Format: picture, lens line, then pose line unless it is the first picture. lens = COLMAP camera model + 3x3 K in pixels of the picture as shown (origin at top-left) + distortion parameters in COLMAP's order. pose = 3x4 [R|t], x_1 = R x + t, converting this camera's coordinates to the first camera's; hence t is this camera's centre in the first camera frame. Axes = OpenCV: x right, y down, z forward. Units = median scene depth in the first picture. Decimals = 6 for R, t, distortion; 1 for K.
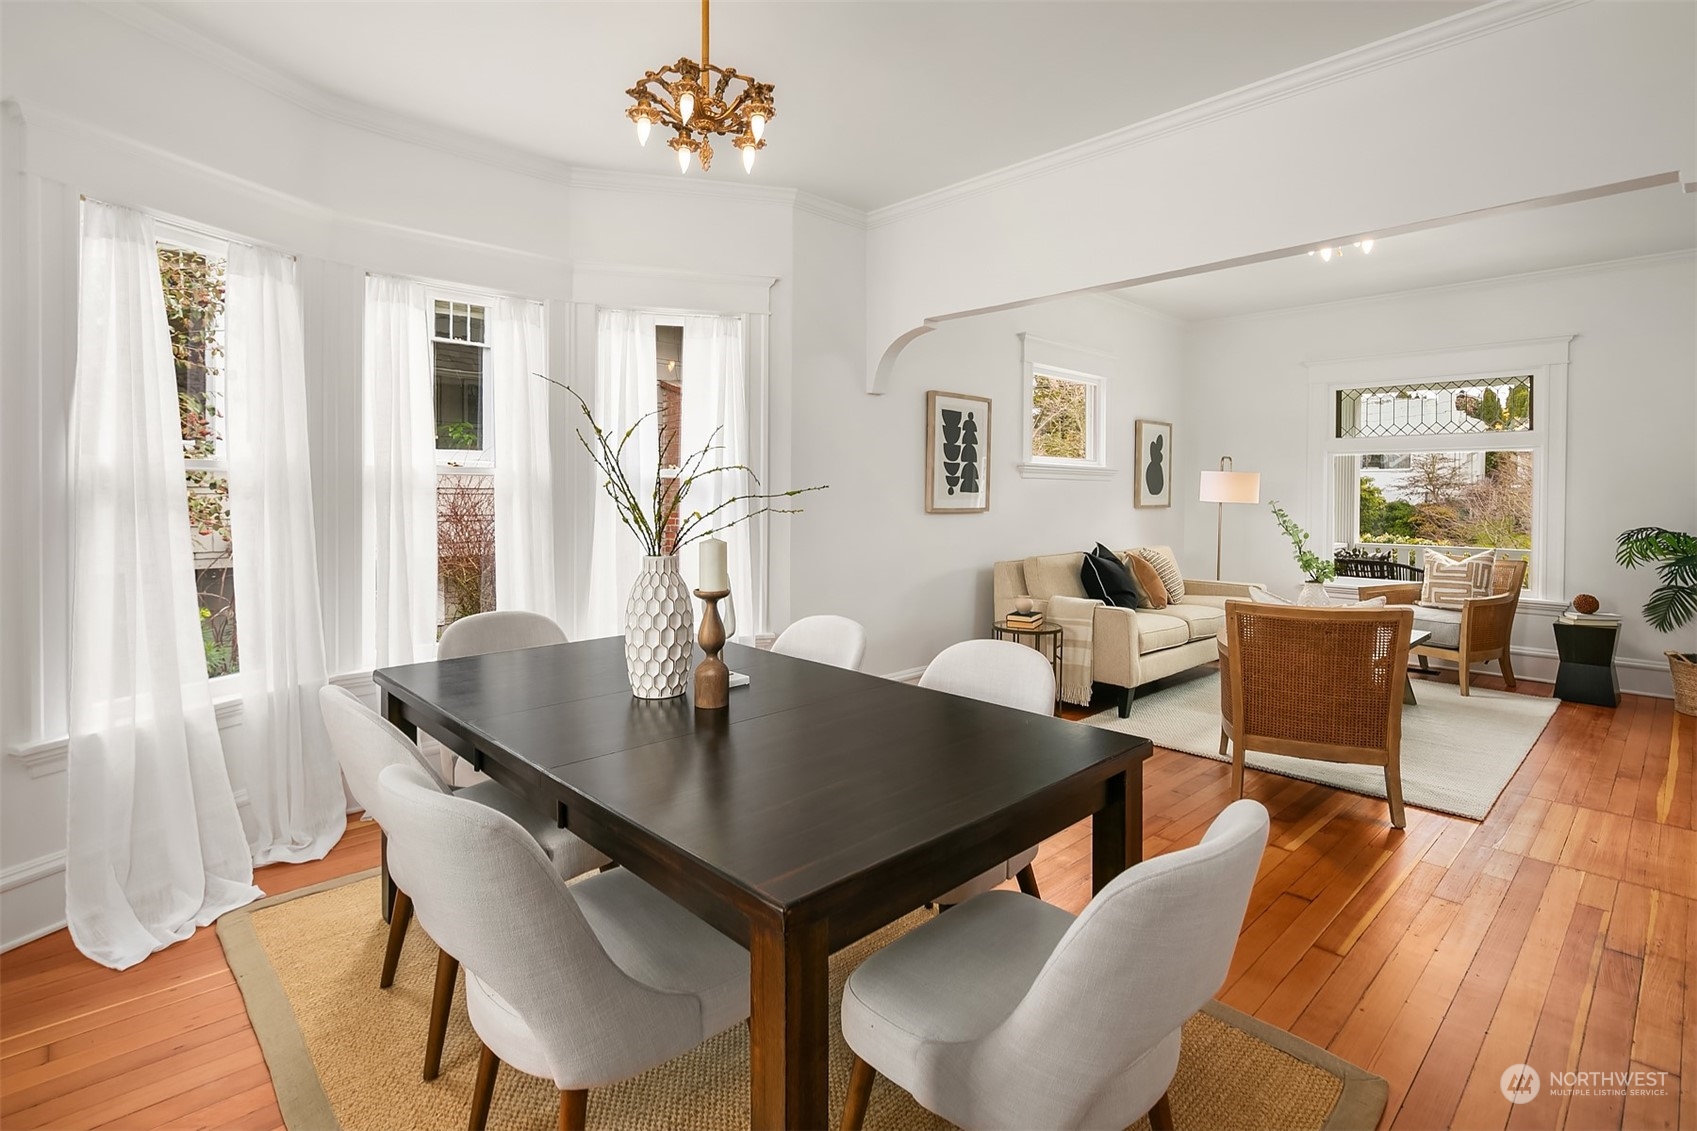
lens RADIAL K [[821.9, 0, 880.1], [0, 821.9, 507.7], [0, 0, 1]] dist [0.002678, -0.001454]
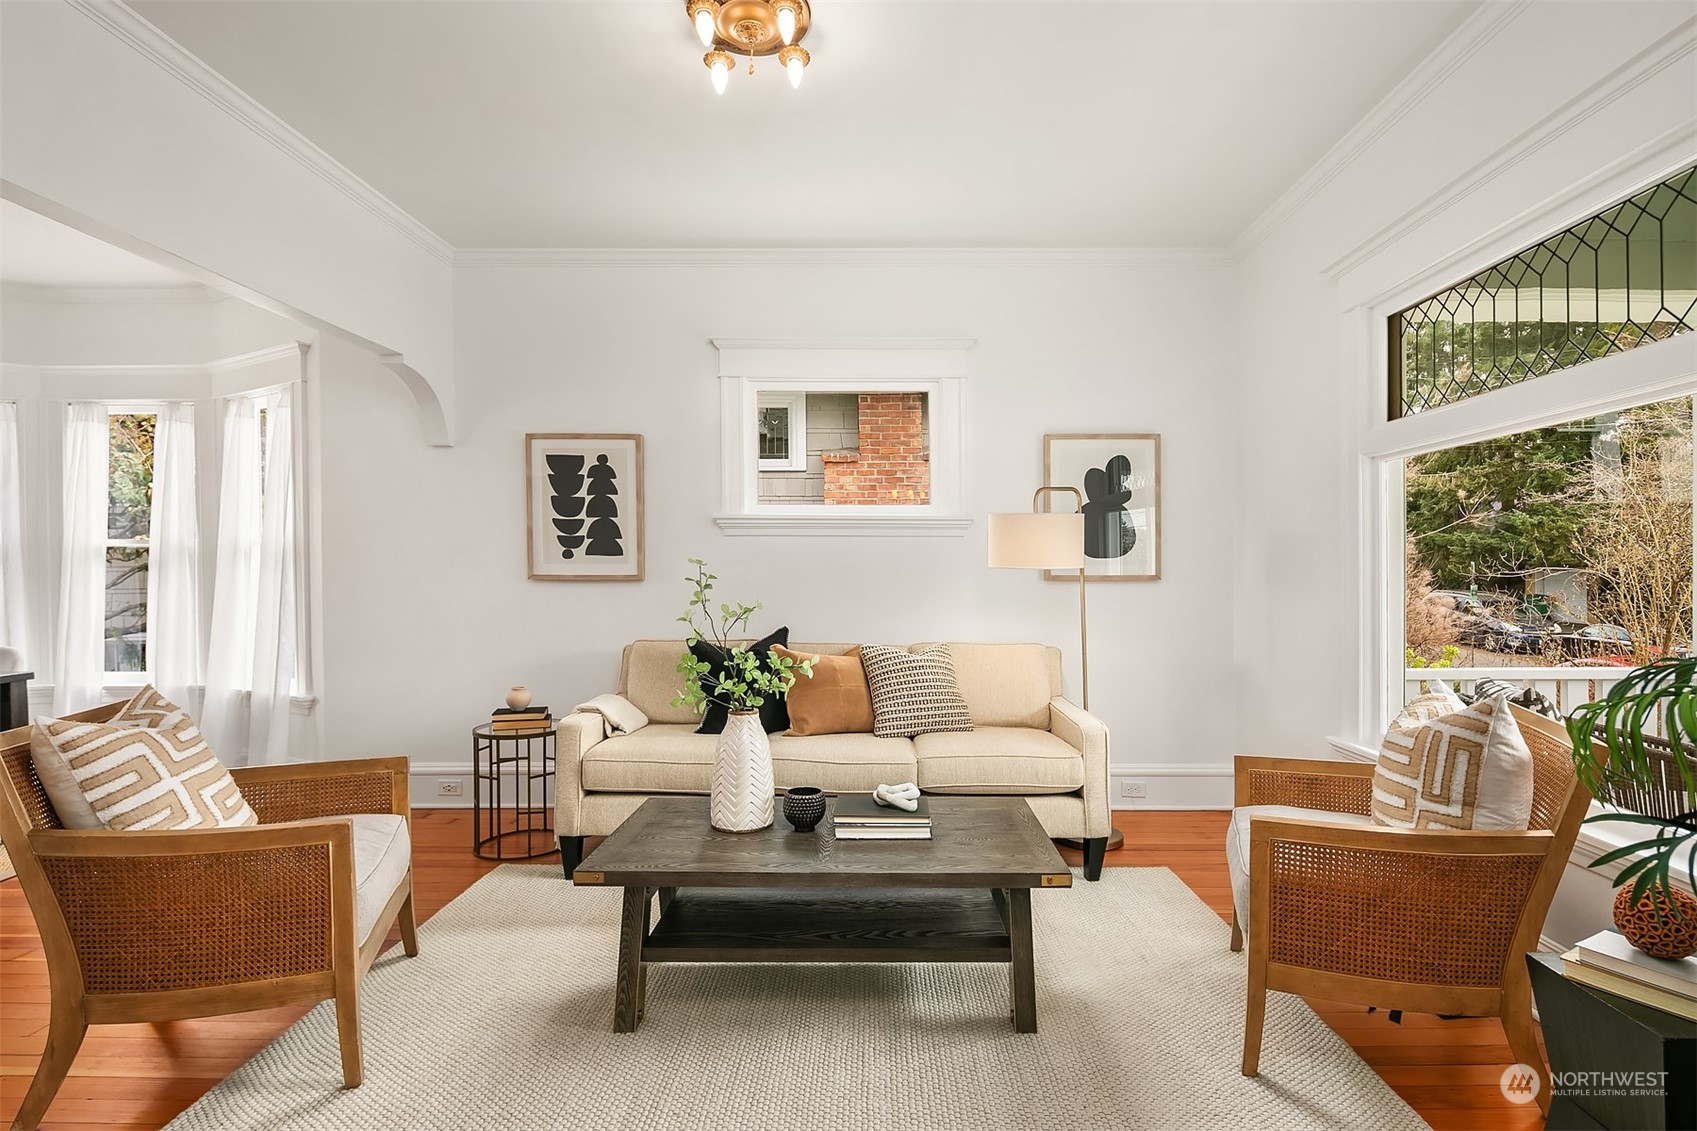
lens RADIAL K [[821.9, 0, 840.3], [0, 821.9, 588.3], [0, 0, 1]] dist [0.002678, -0.001454]
pose [[0.699572, 0.009895, -0.714494, 0.826284], [-0.010056, 0.999941, 0.004002, 0.007393], [0.714491, 0.004386, 0.699630, 0.599066]]
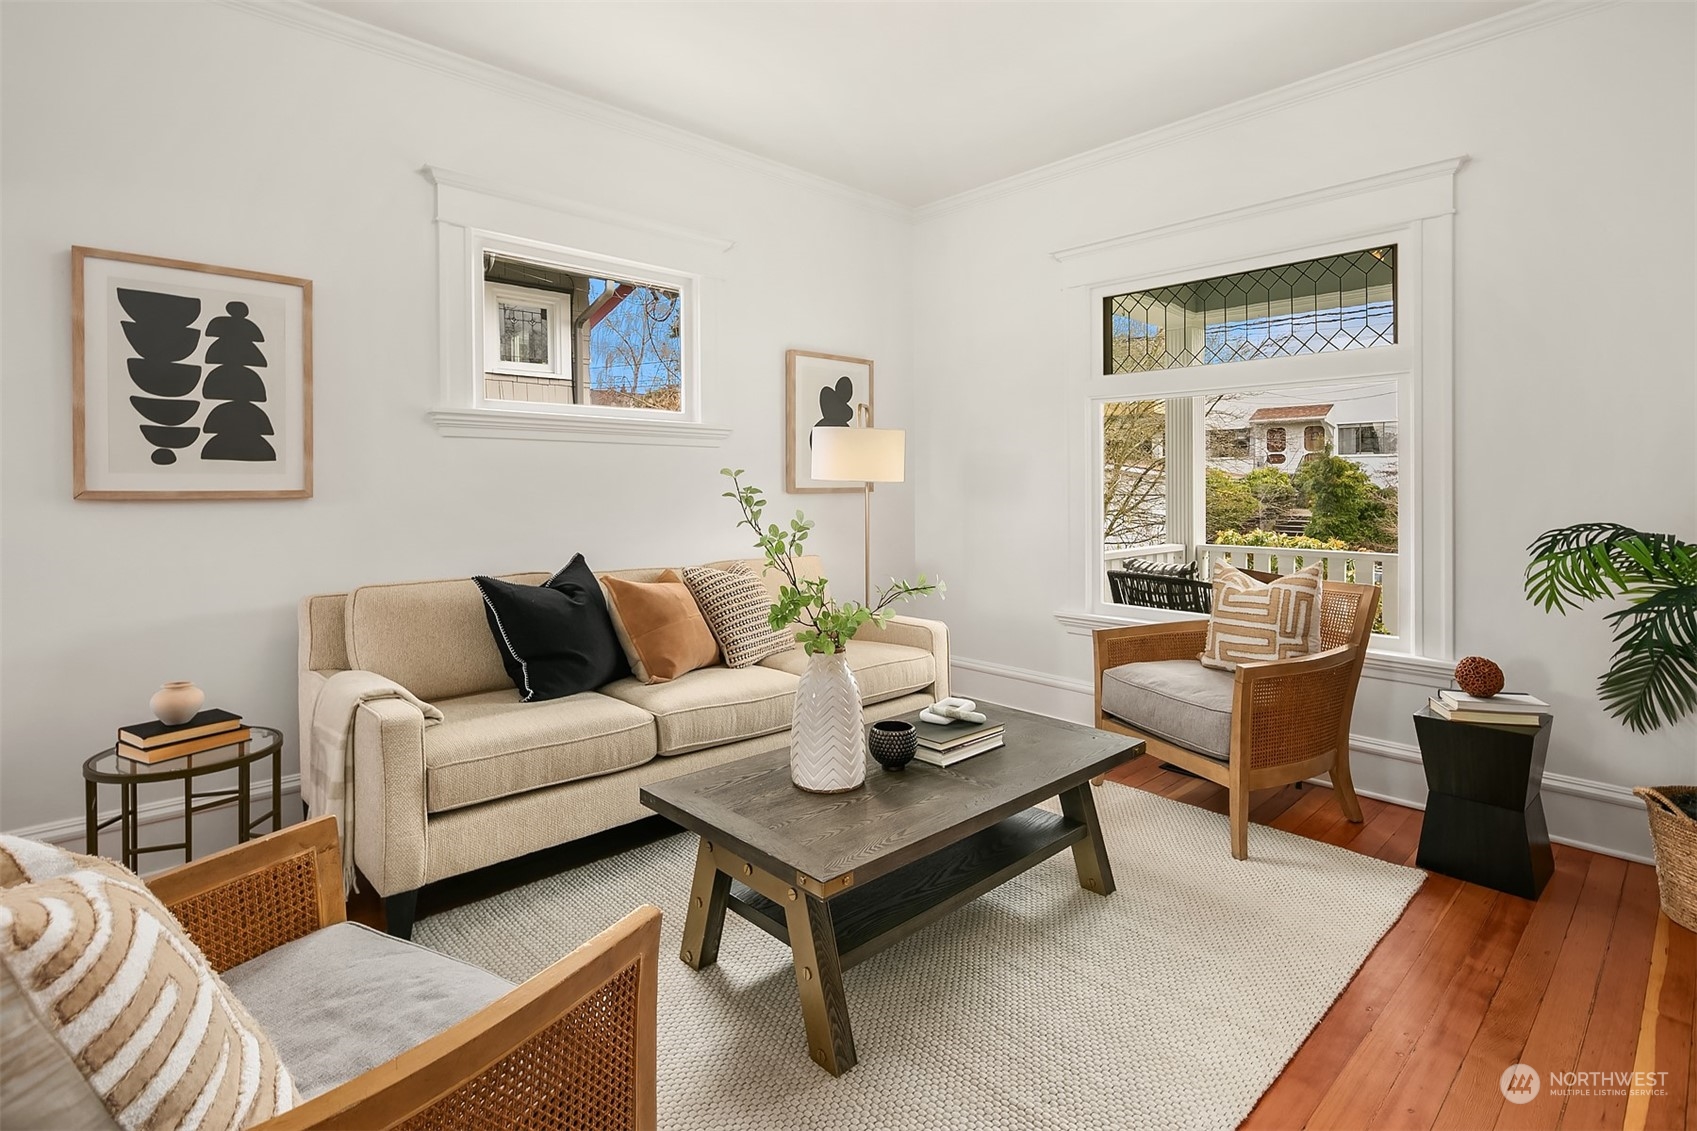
lens RADIAL K [[821.9, 0, 879.2], [0, 821.9, 490.4], [0, 0, 1]] dist [0.002678, -0.001454]
pose [[0.999758, -0.005990, -0.021191, 0.507558], [0.005747, 0.999917, -0.011533, 0.007884], [0.021258, 0.011409, 0.999709, 0.494568]]
